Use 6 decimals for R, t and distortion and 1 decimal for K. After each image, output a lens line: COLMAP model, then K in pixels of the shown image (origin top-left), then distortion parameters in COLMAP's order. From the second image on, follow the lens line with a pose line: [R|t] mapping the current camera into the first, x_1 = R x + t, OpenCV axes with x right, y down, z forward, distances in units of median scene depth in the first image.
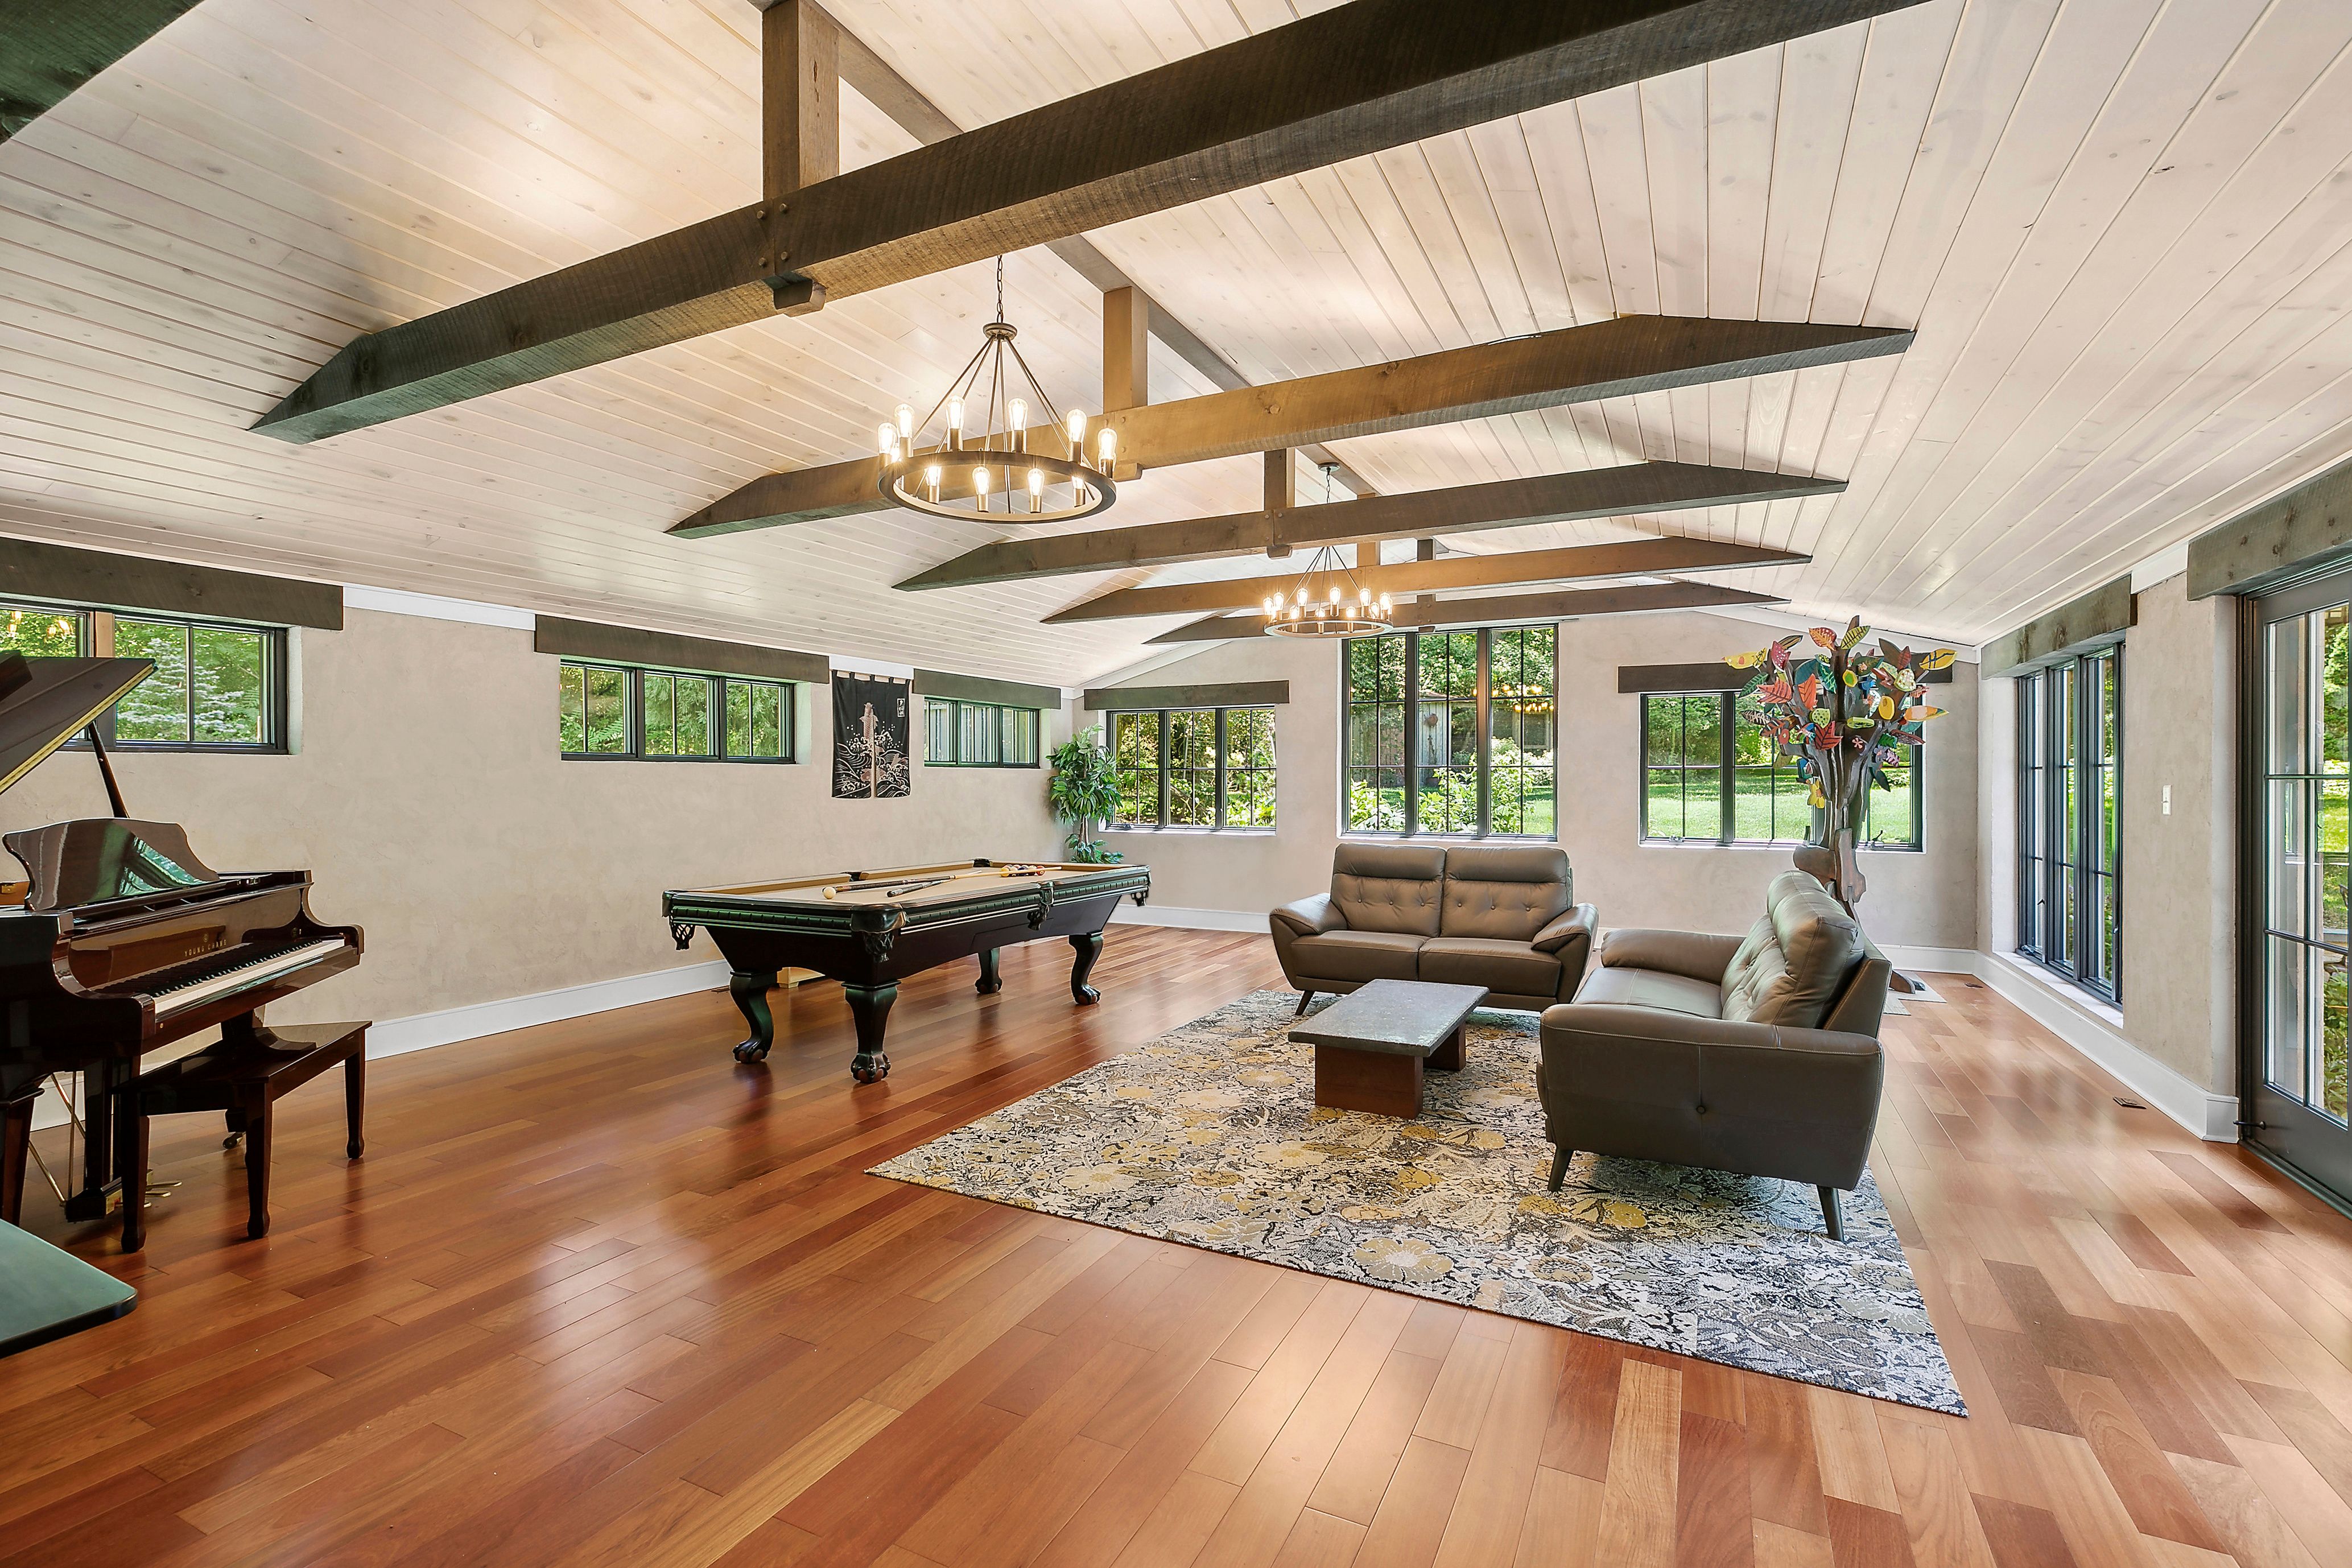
lens RADIAL K [[1069.5, 0, 1176.0], [0, 1069.5, 784.0], [0, 0, 1]] dist [0.007334, 0.000016]
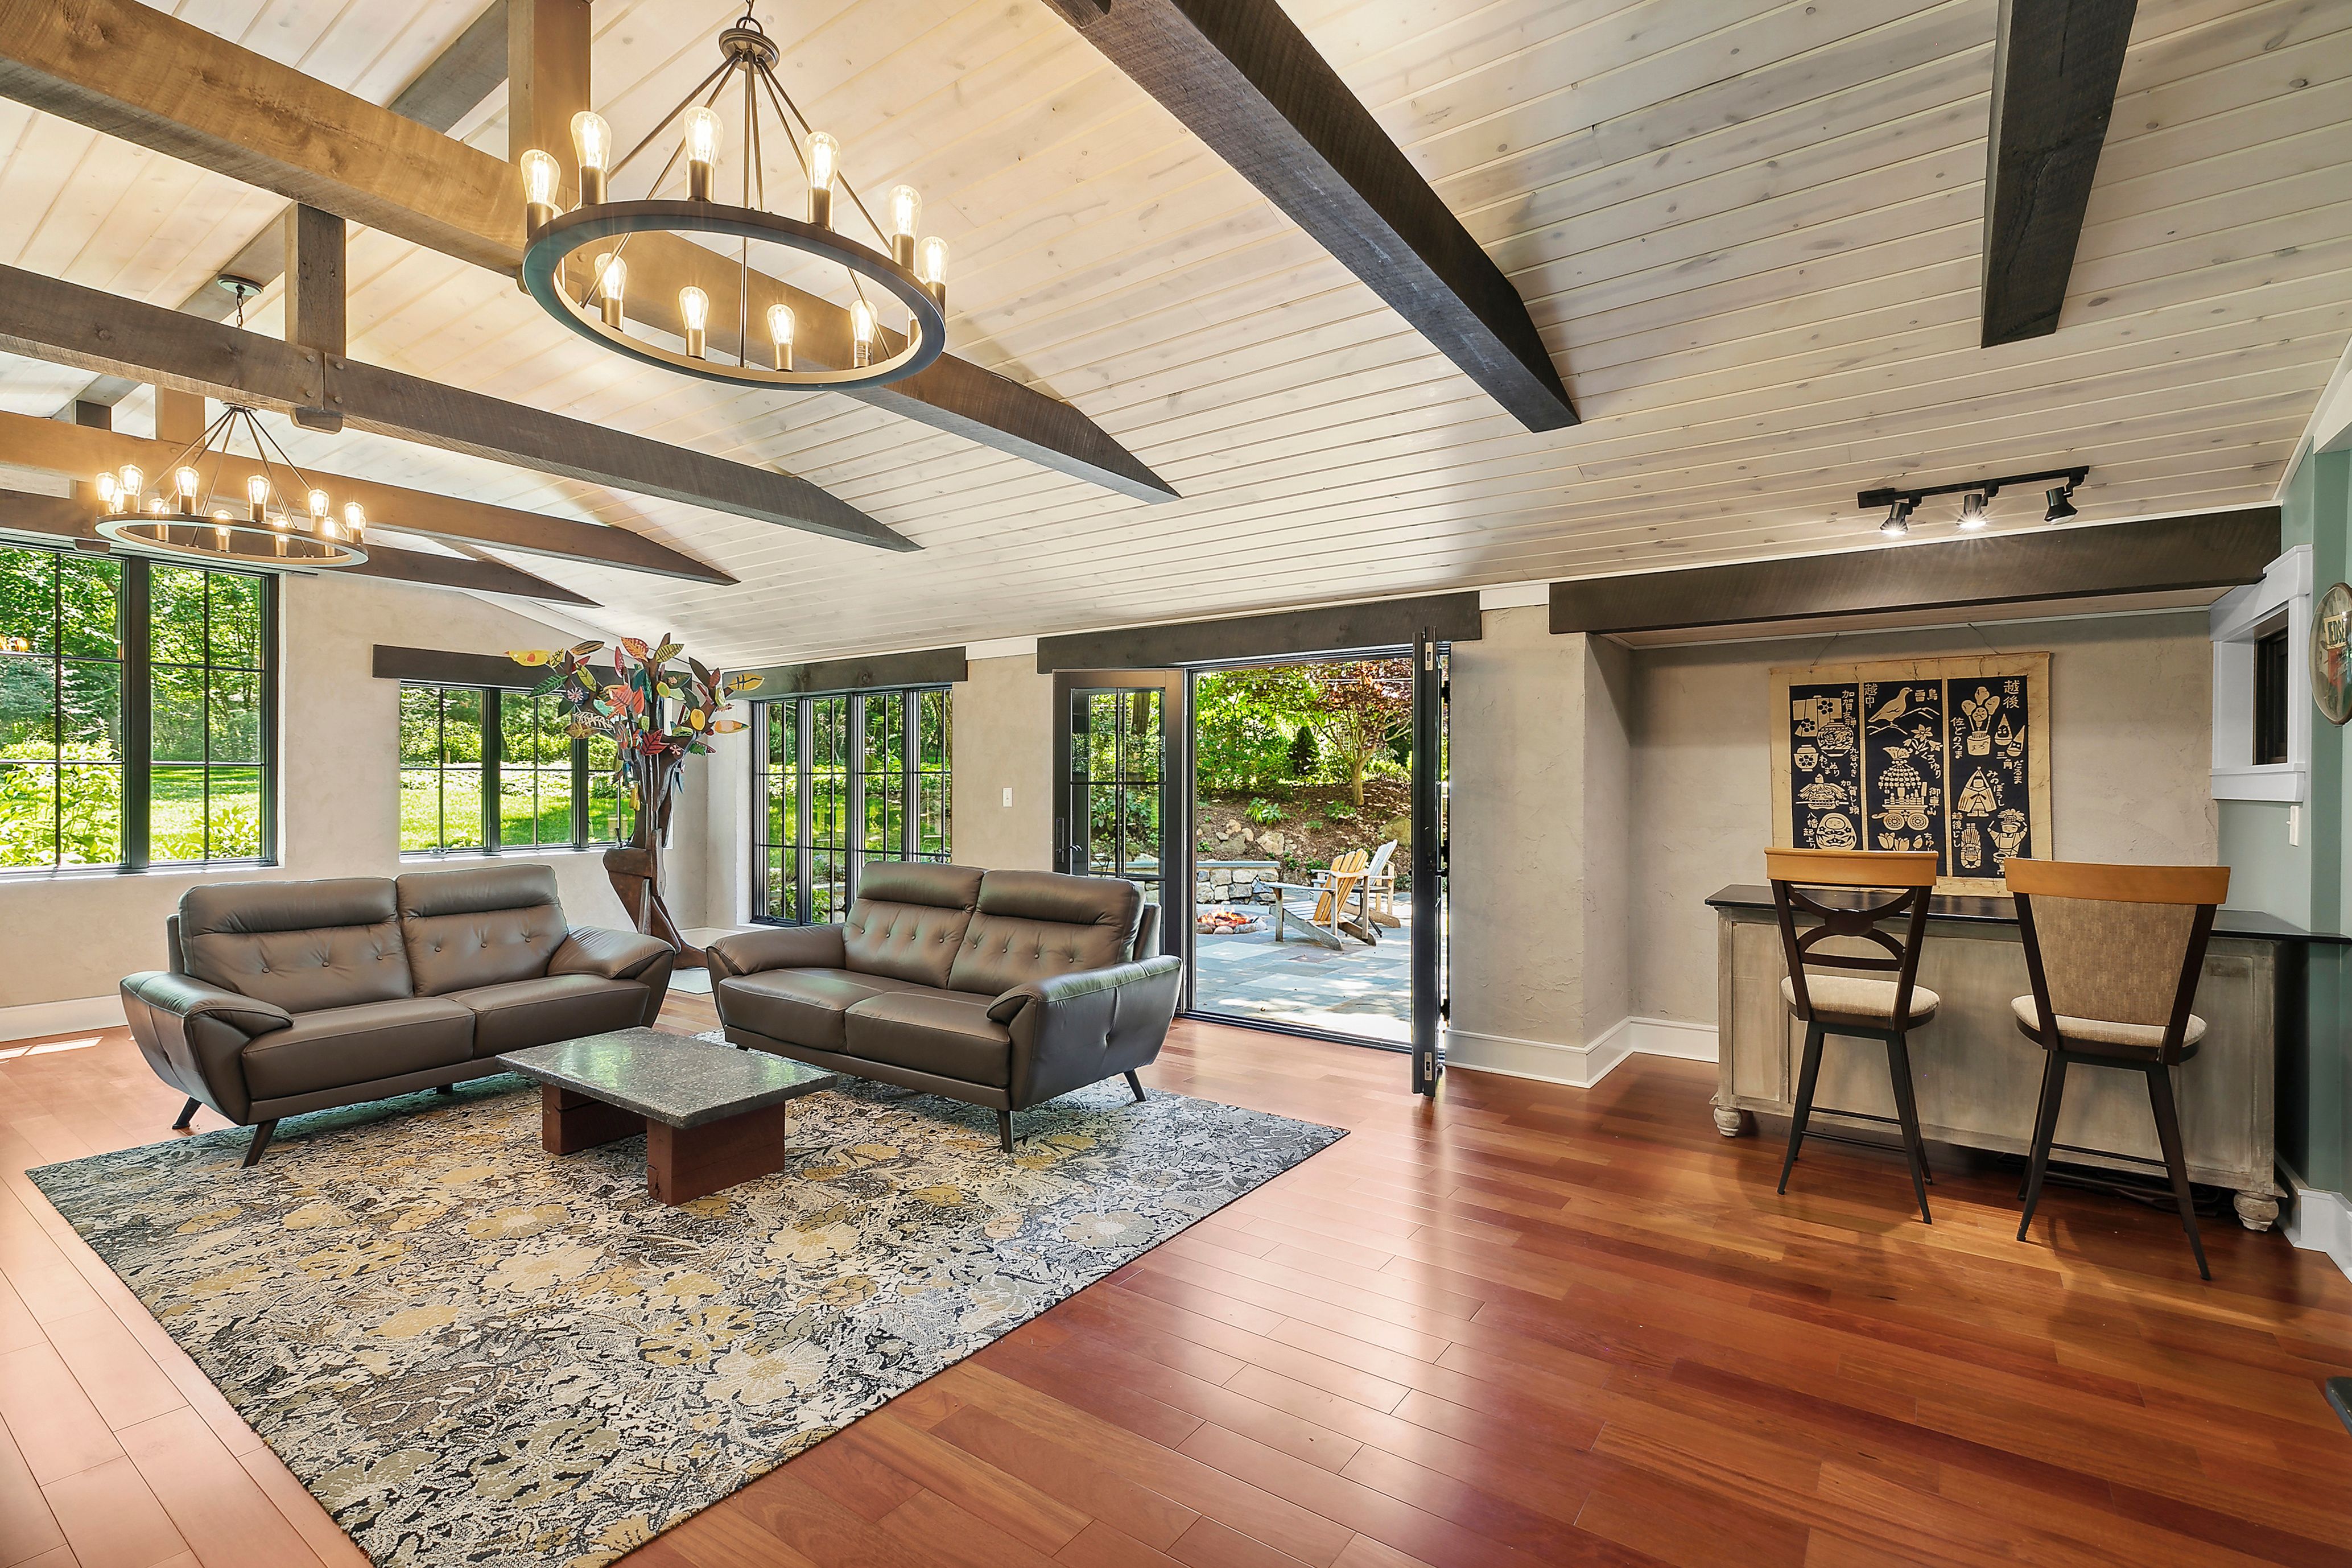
lens RADIAL K [[1069.5, 0, 1176.0], [0, 1069.5, 784.0], [0, 0, 1]] dist [0.007334, 0.000016]
pose [[0.151650, 0.000535, 0.988434, -0.637202], [0.002709, 0.999996, -0.000957, -0.002649], [-0.988430, 0.002822, 0.151648, 0.578328]]
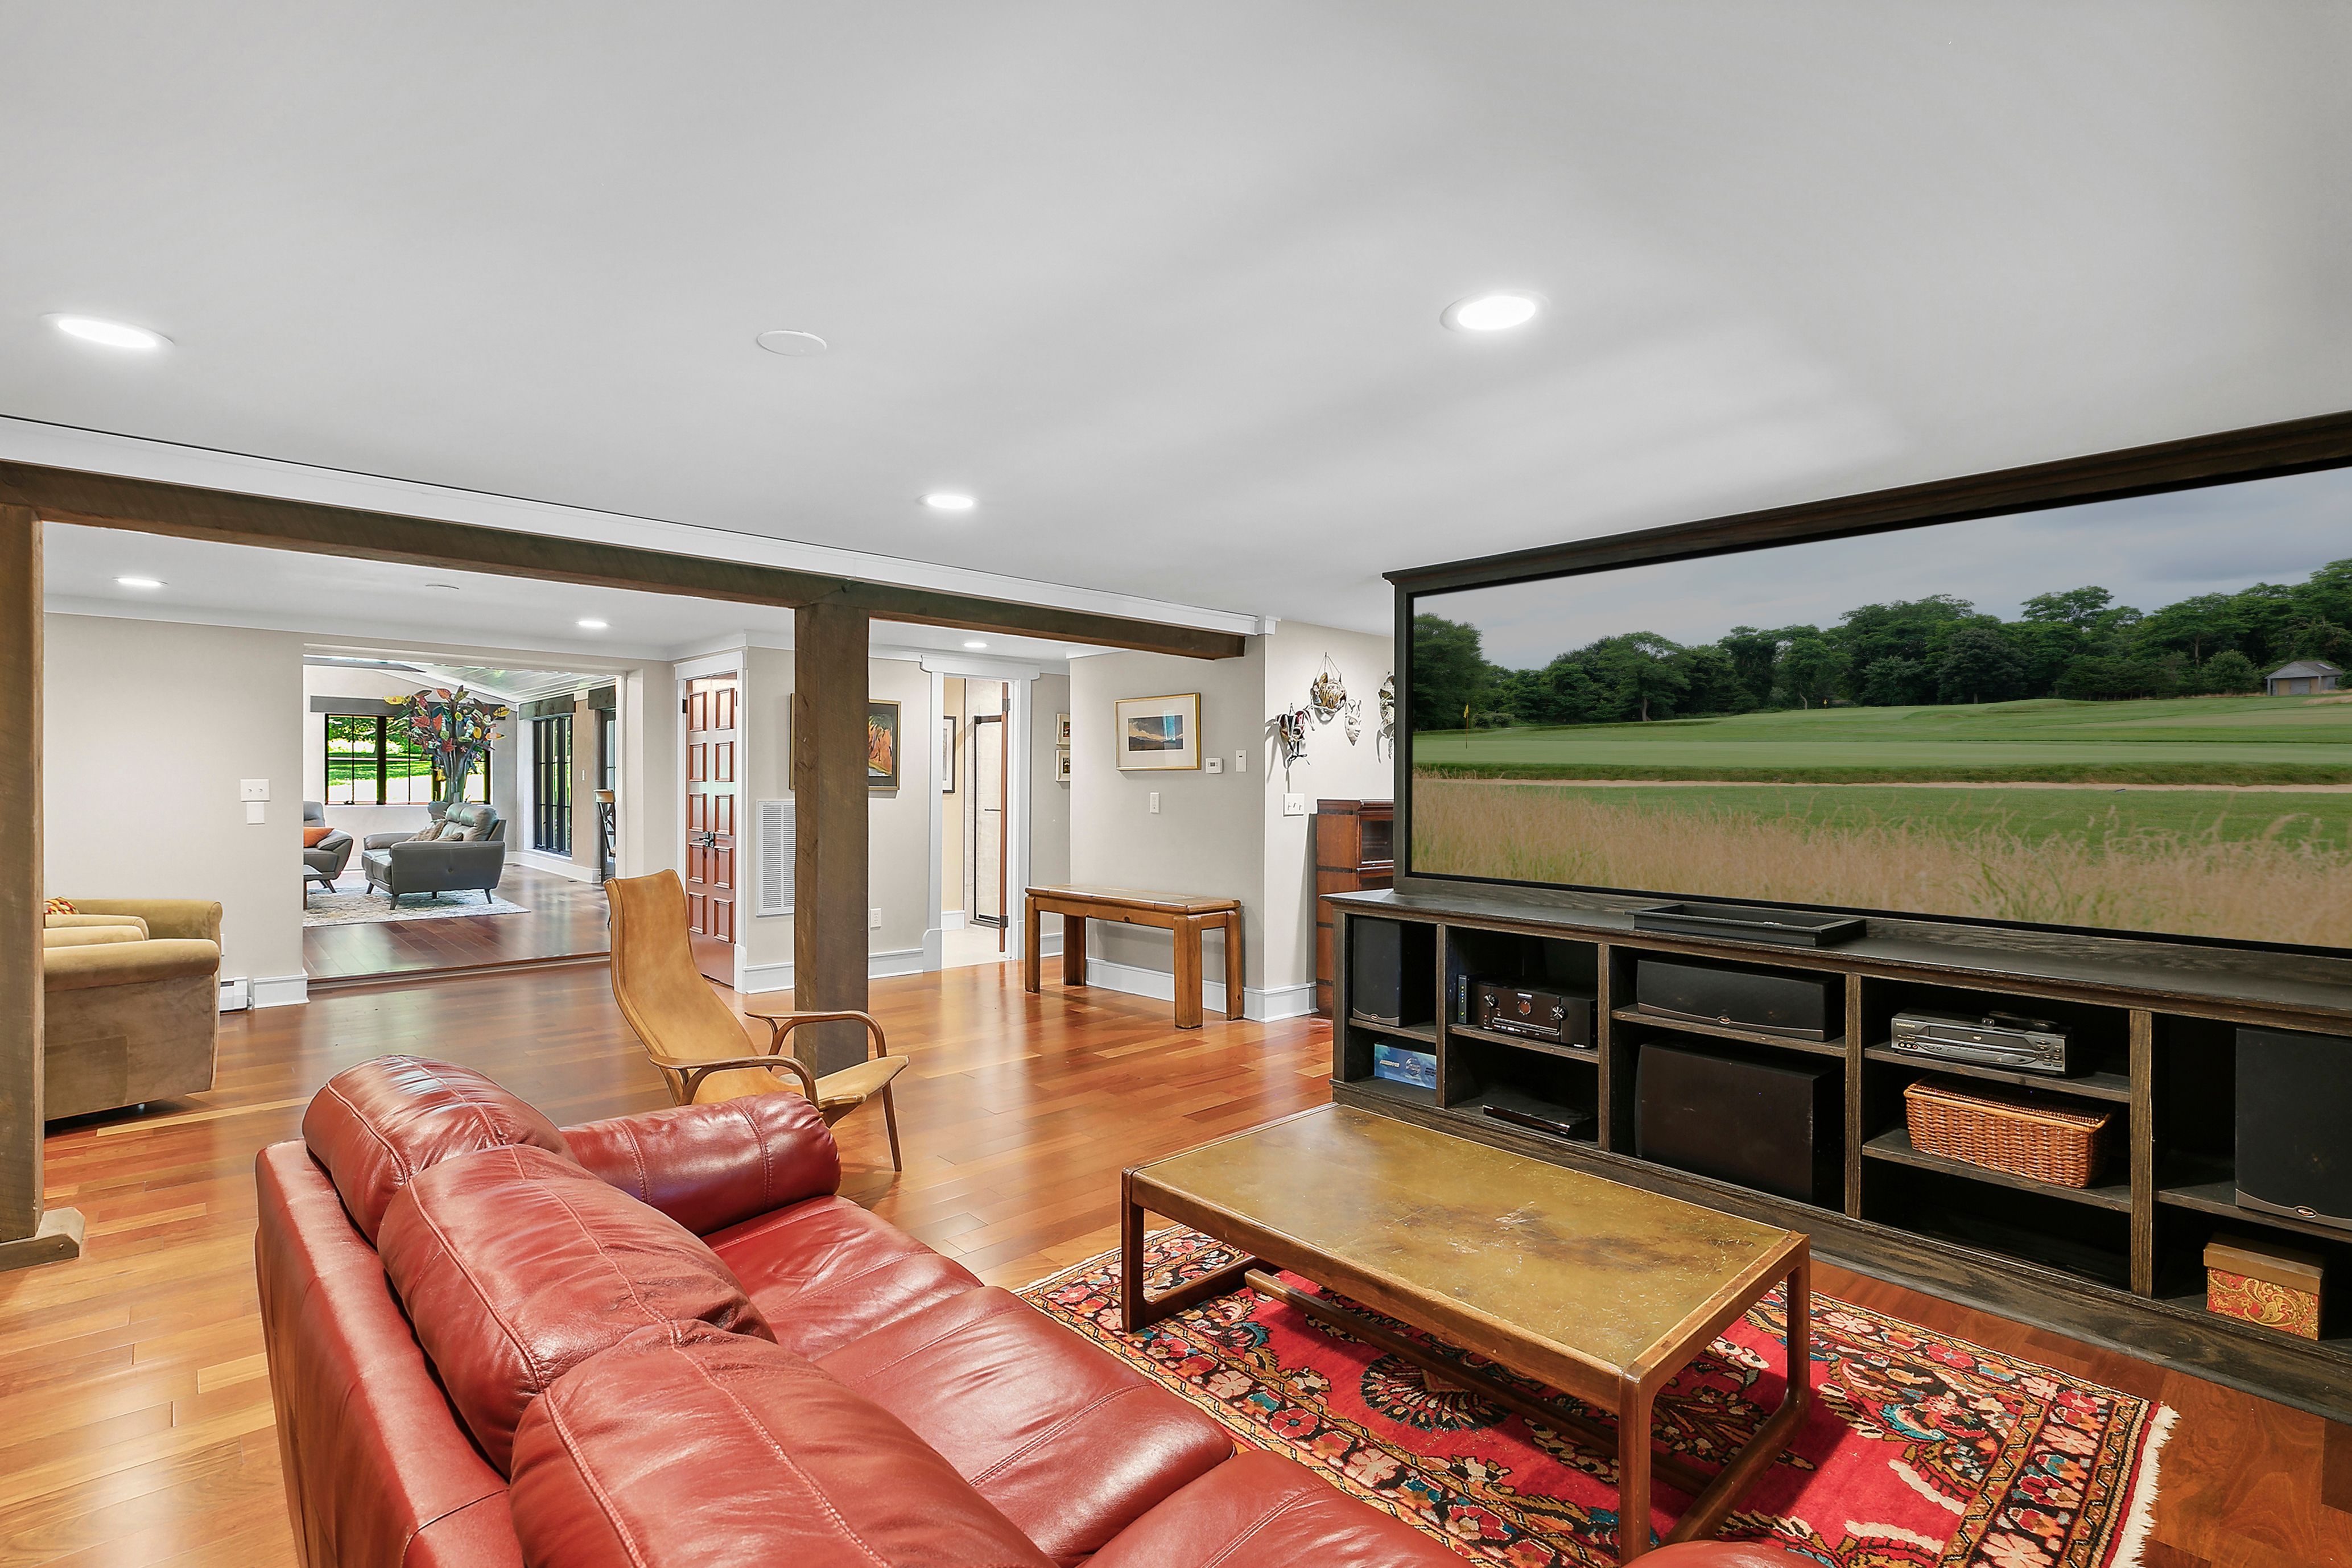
lens RADIAL K [[1077.1, 0, 1176.0], [0, 1077.1, 784.0], [0, 0, 1]] dist [-0.034297, 0.000001]
pose [[0.344251, 0.001314, 0.938877, -1.295696], [-0.000373, 0.999999, -0.001263, 0.046471], [-0.938878, 0.000085, 0.344251, -1.572699]]
